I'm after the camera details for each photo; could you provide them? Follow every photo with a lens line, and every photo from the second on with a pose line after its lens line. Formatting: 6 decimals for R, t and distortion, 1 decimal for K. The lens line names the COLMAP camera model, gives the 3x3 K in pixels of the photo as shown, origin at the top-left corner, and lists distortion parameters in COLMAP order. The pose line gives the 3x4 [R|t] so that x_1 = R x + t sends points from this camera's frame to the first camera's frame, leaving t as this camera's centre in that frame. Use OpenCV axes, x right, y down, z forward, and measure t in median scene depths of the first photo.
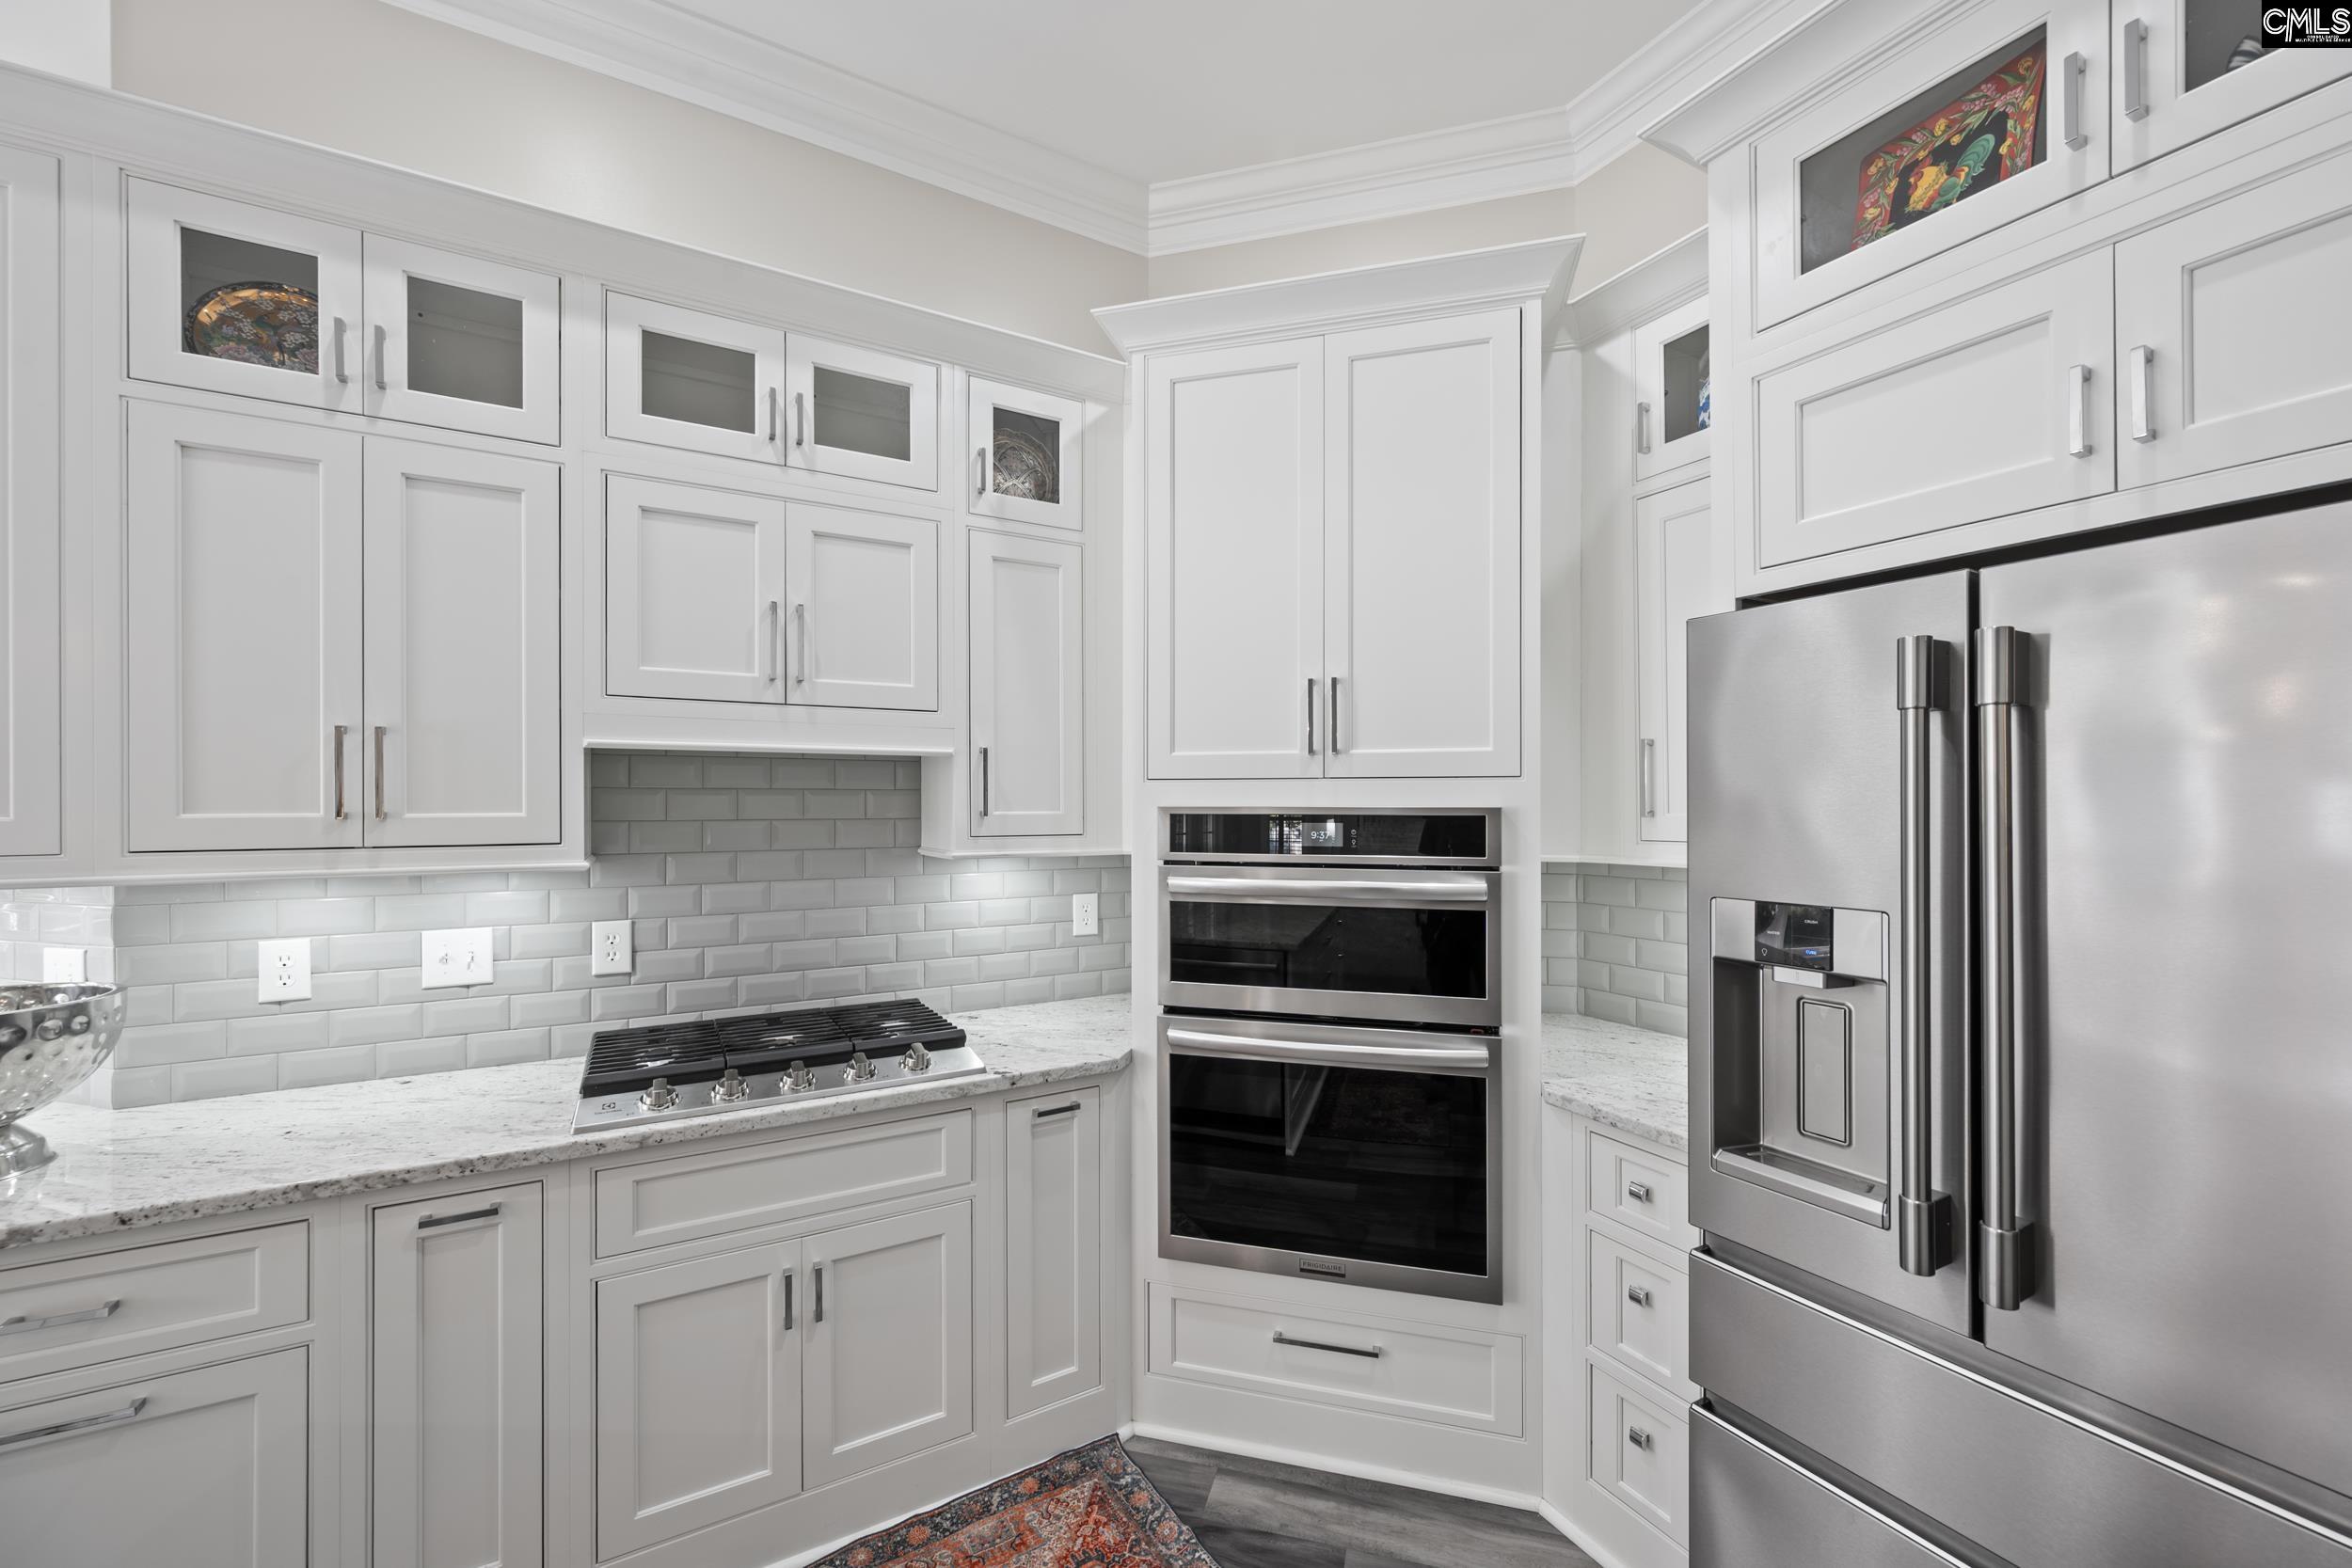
lens RADIAL K [[929.9, 0, 1170.3], [0, 929.9, 801.9], [0, 0, 1]] dist [0.000327, 0.000014]
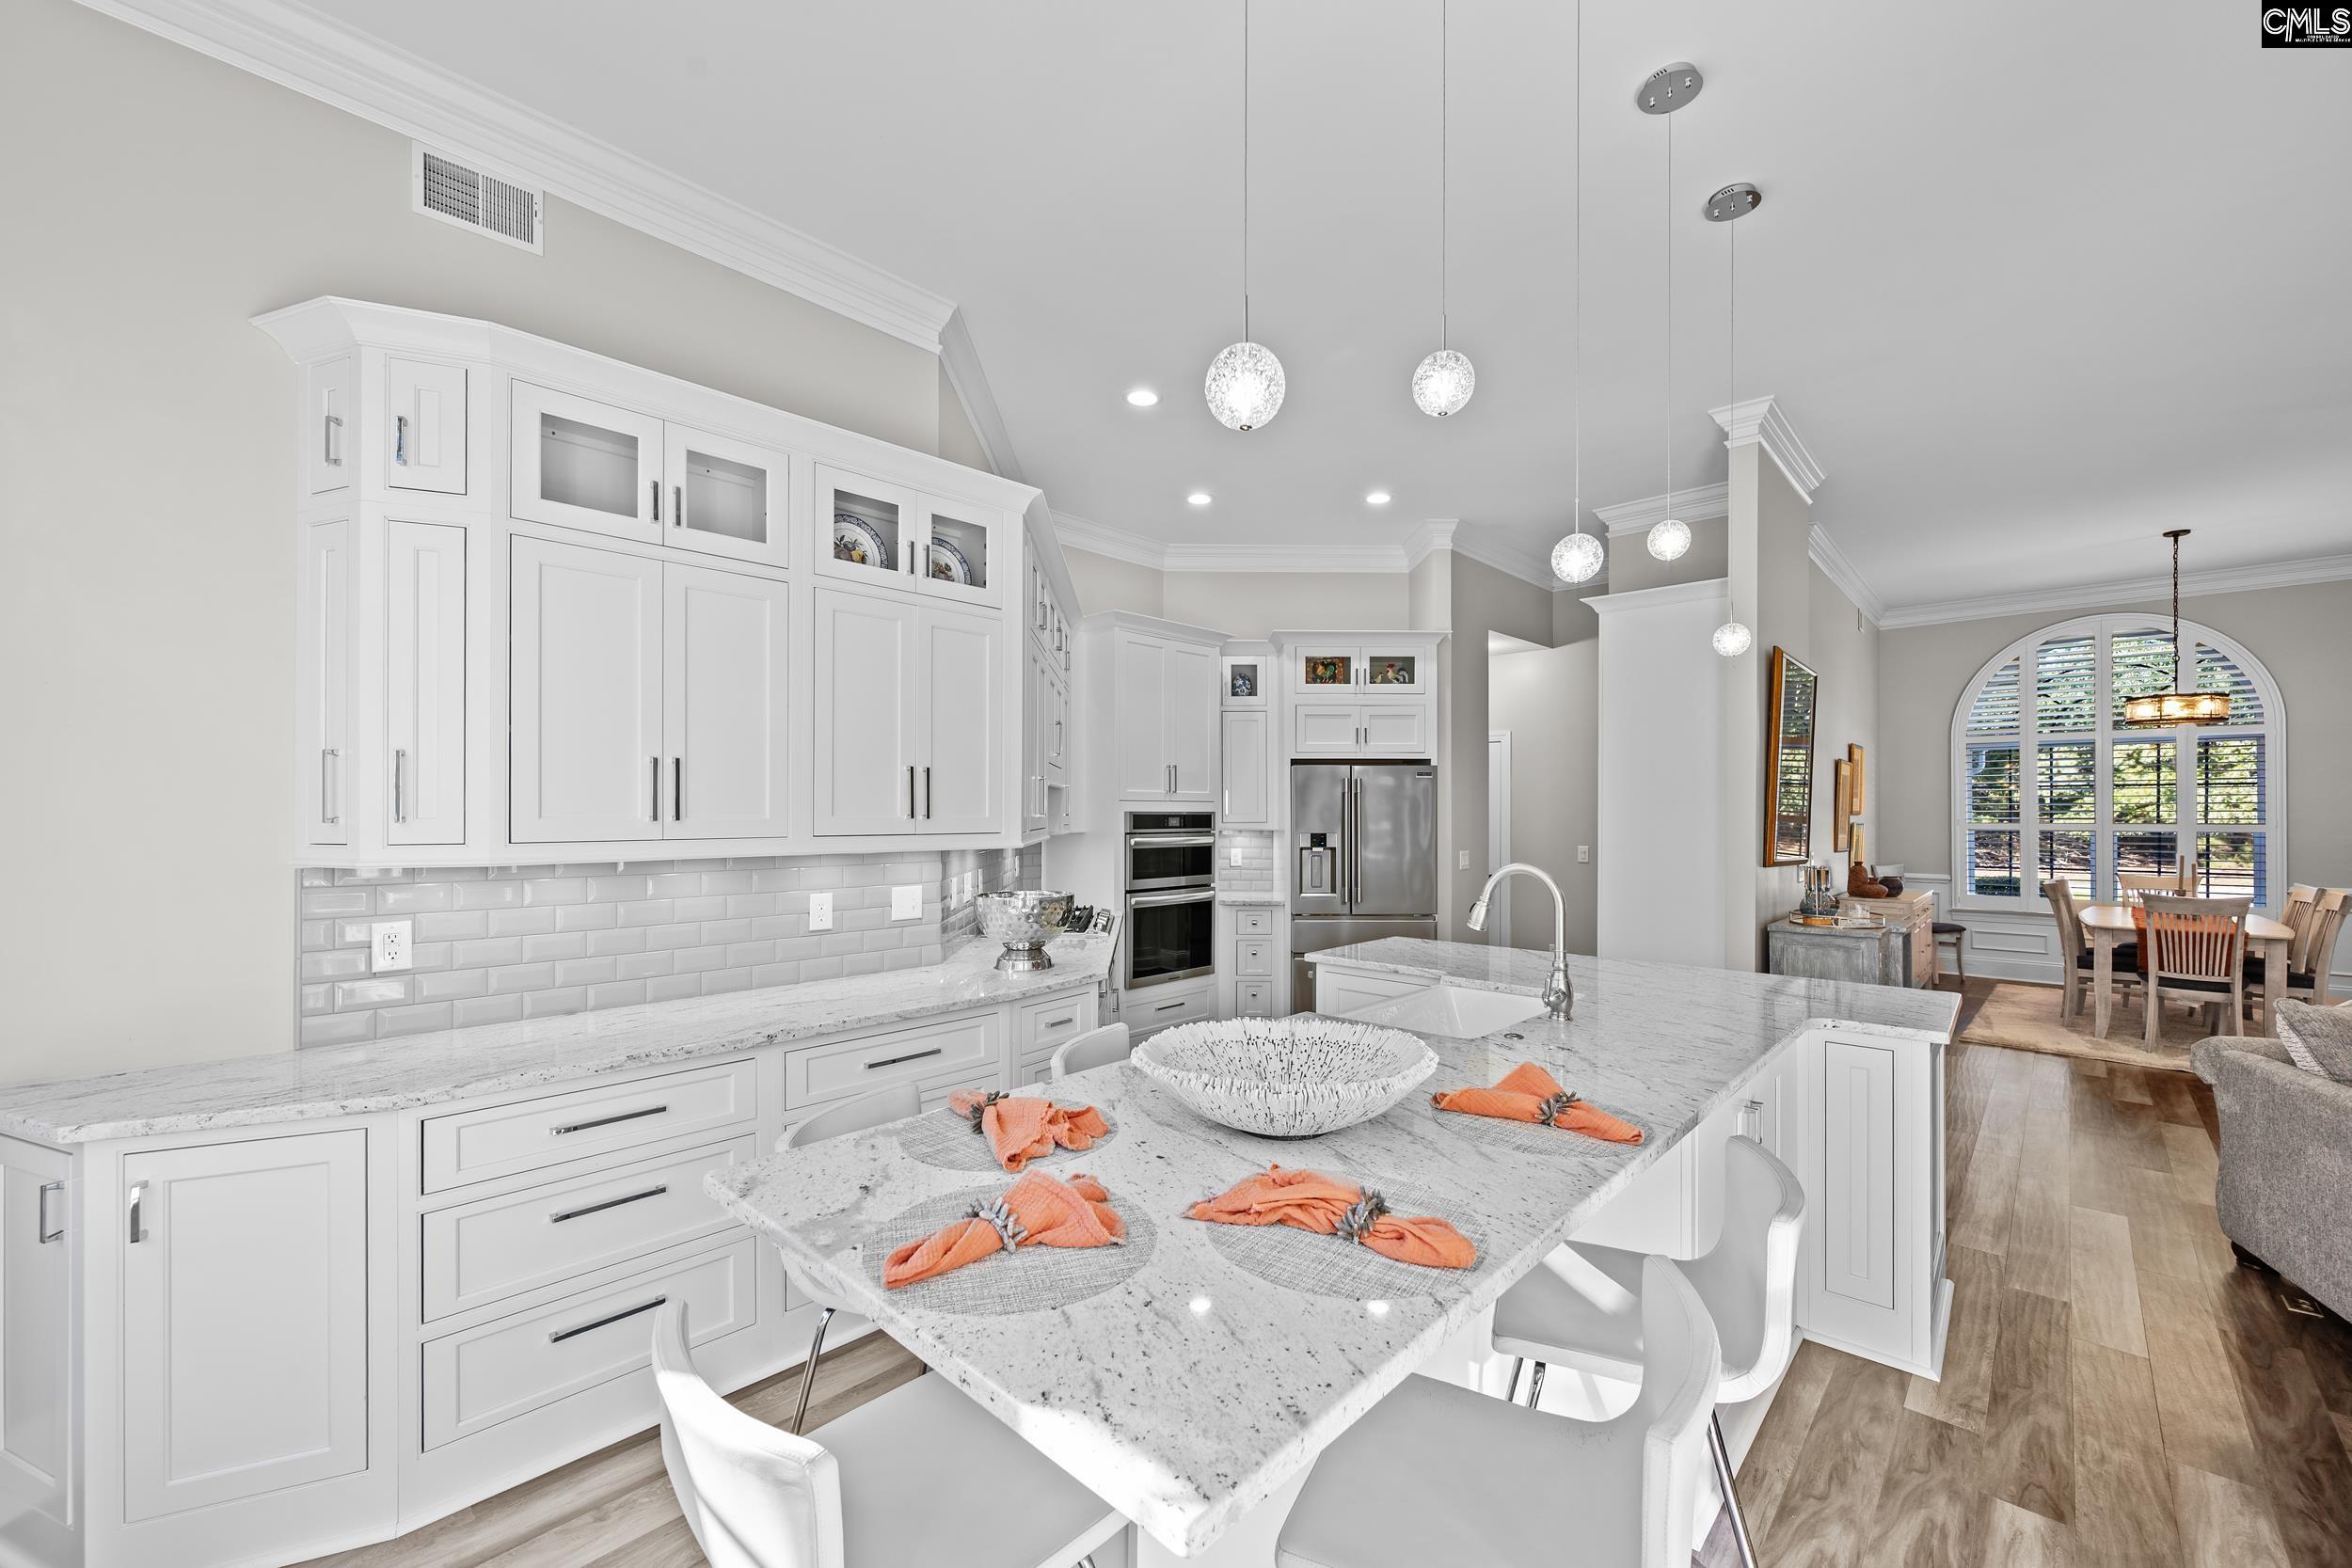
lens RADIAL K [[929.9, 0, 1170.3], [0, 929.9, 801.9], [0, 0, 1]] dist [0.000327, 0.000014]
pose [[0.474245, 0.009519, 0.880341, -2.324749], [-0.005919, 0.999953, -0.007623, -0.002178], [-0.880373, -0.001596, 0.474279, -0.315787]]
